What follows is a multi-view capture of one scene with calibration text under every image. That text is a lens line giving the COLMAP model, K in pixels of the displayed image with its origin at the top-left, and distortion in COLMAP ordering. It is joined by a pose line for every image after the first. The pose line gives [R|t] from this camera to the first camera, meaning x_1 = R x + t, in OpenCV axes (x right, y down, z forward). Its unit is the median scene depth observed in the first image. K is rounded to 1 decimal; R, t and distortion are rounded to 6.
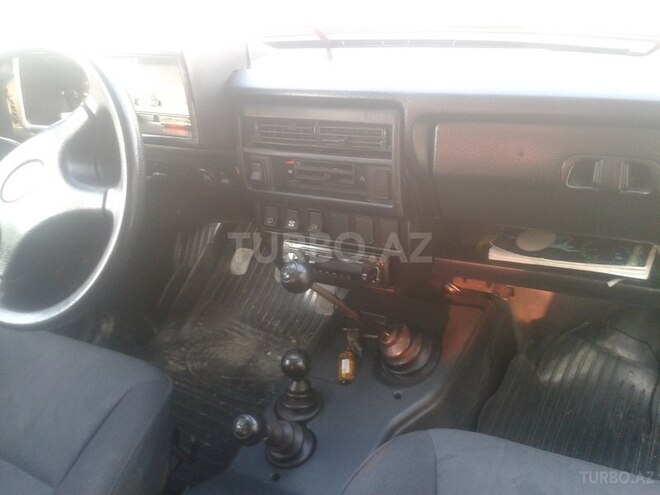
lens RADIAL K [[672.6, 0, 330.0], [0, 672.6, 247.5], [0, 0, 1]] dist [0.207963, -0.420271]
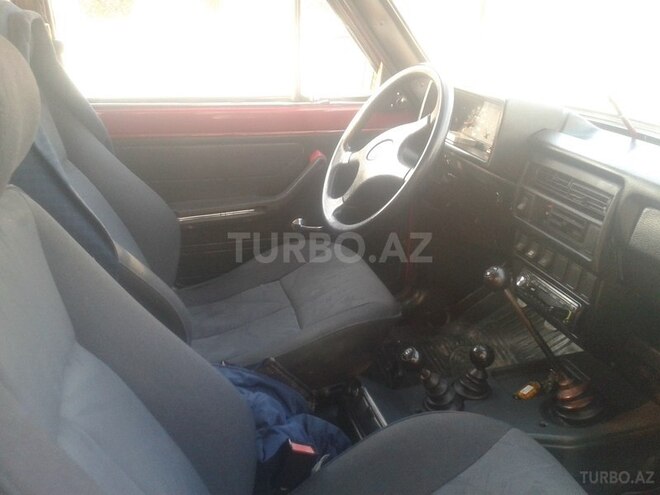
lens RADIAL K [[672.6, 0, 330.0], [0, 672.6, 247.5], [0, 0, 1]] dist [0.207963, -0.420271]
pose [[0.681264, 0.400120, -0.613012, 0.471328], [-0.475558, 0.878536, 0.044925, 0.078018], [0.556528, 0.260917, 0.788795, -0.209227]]
